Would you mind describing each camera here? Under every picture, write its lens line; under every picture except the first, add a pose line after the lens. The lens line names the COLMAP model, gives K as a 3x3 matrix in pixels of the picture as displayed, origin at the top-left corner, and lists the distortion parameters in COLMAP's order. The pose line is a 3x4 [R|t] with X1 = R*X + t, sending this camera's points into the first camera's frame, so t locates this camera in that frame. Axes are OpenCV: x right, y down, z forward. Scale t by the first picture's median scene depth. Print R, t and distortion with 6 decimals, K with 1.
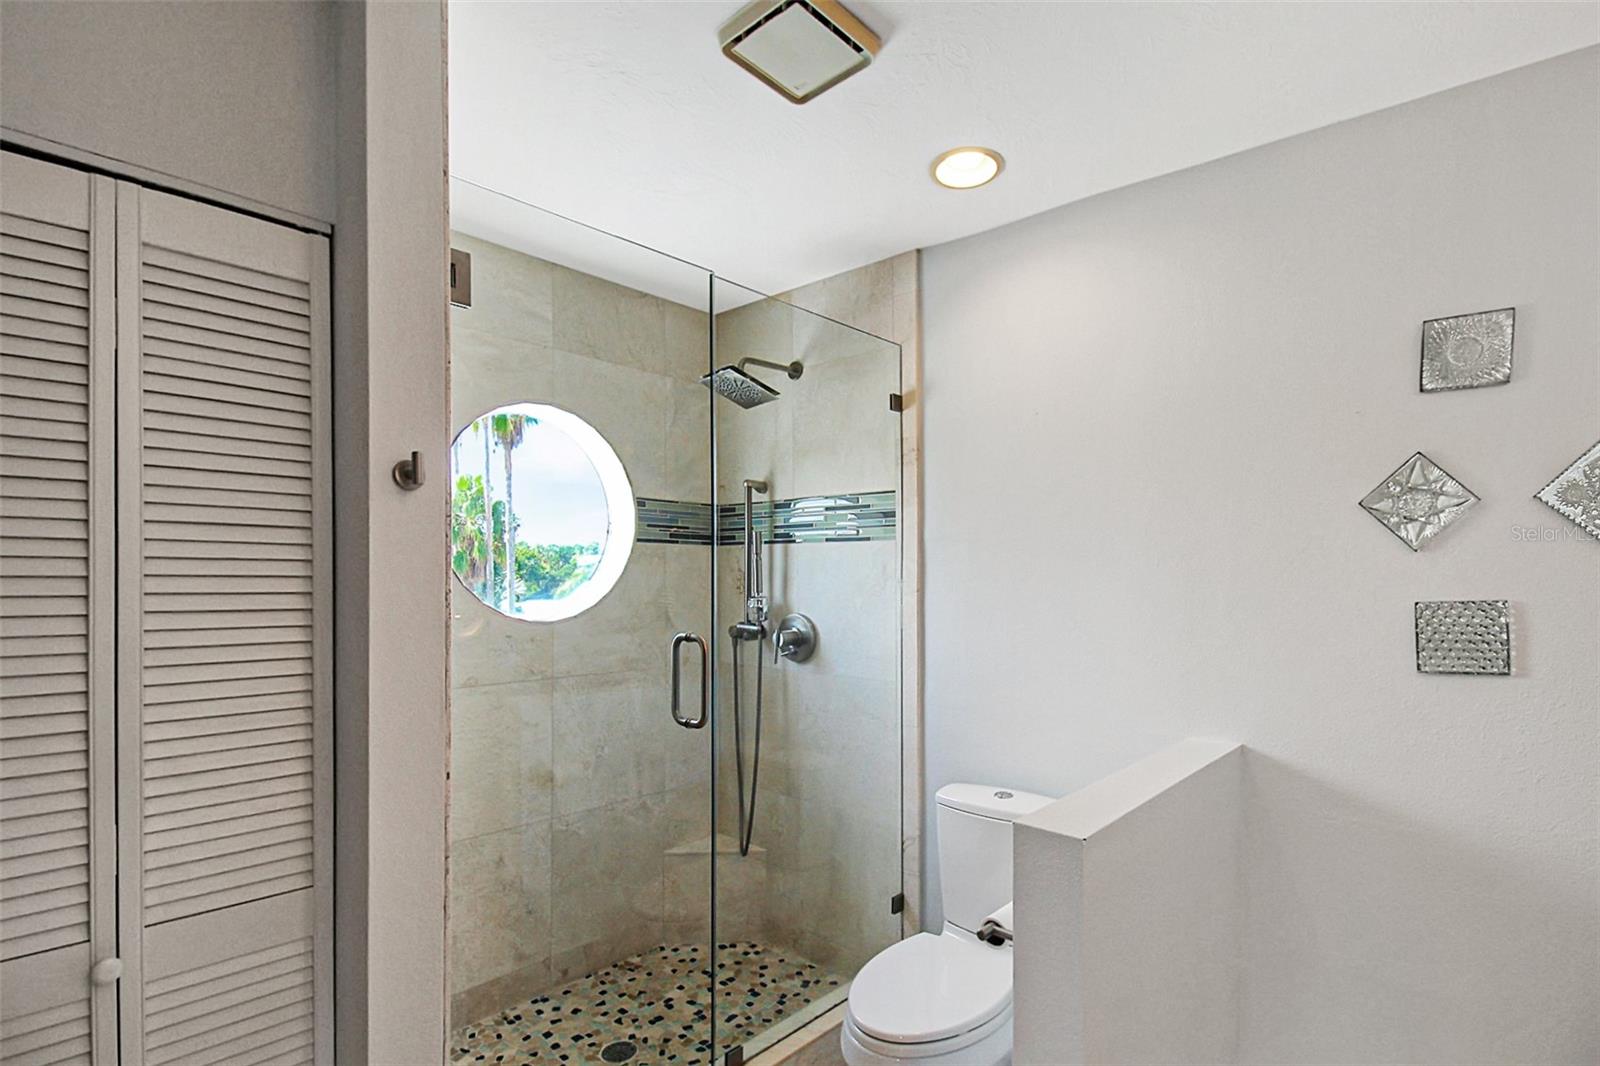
lens RADIAL K [[795.2, 0, 798.2], [0, 795.2, 568.3], [0, 0, 1]] dist [-0.004935, -0.009263]
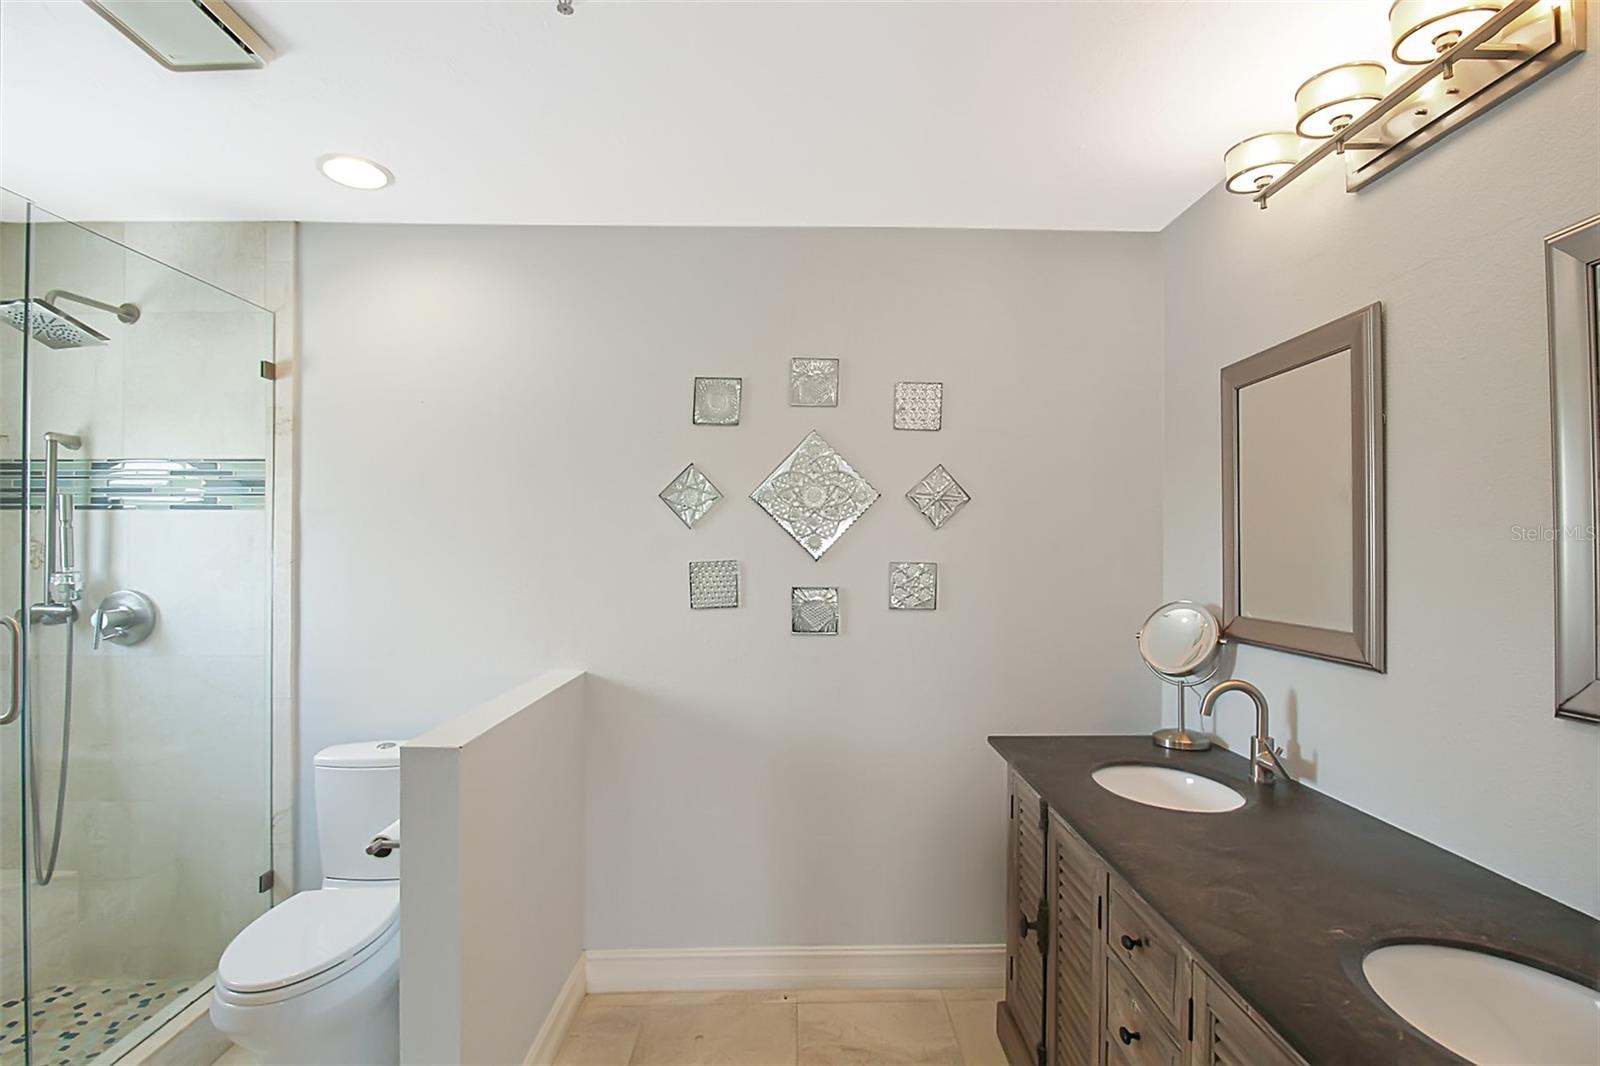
lens RADIAL K [[795.2, 0, 830.4], [0, 795.2, 531.0], [0, 0, 1]] dist [-0.004935, -0.009263]
pose [[0.716016, 0.008432, 0.698033, -0.056028], [-0.002250, 0.999950, -0.009770, -0.001609], [-0.698080, 0.005425, 0.715999, -0.173015]]
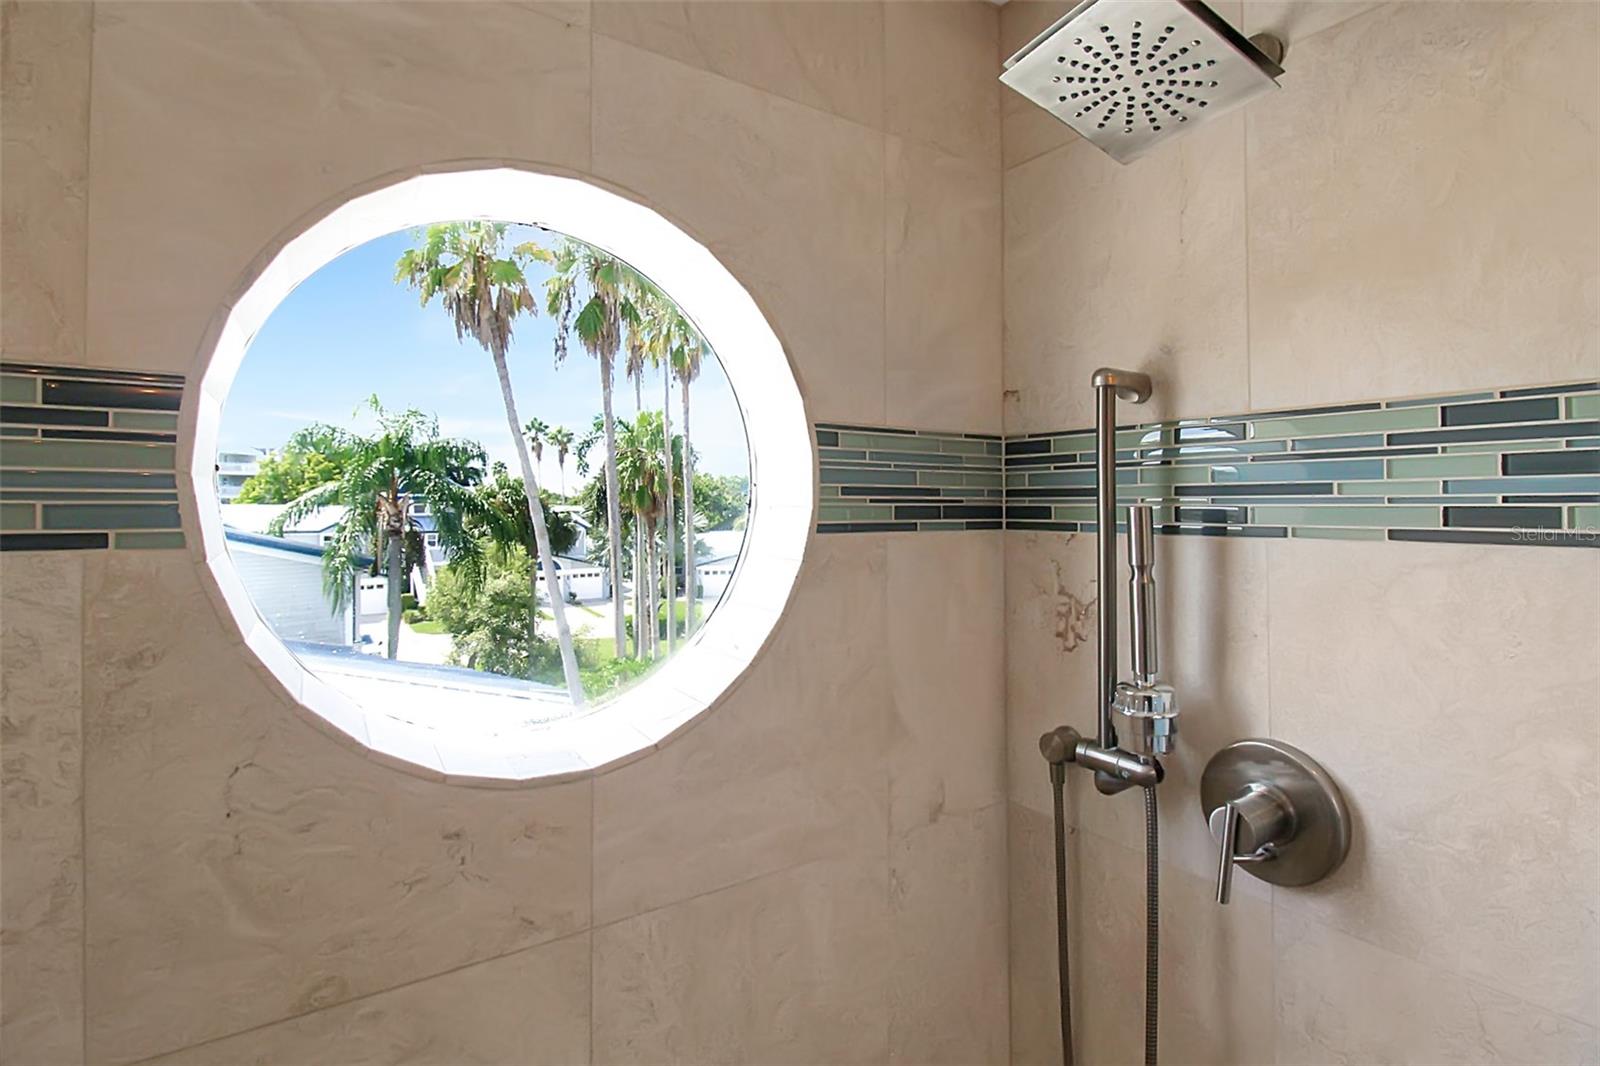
lens RADIAL K [[795.2, 0, 695.7], [0, 795.2, 490.1], [0, 0, 1]] dist [-0.004935, -0.009263]
pose [[0.939822, -0.003930, -0.341641, -0.128592], [0.000379, 0.999945, -0.010461, -0.053147], [0.341664, 0.009702, 0.939772, 0.626013]]
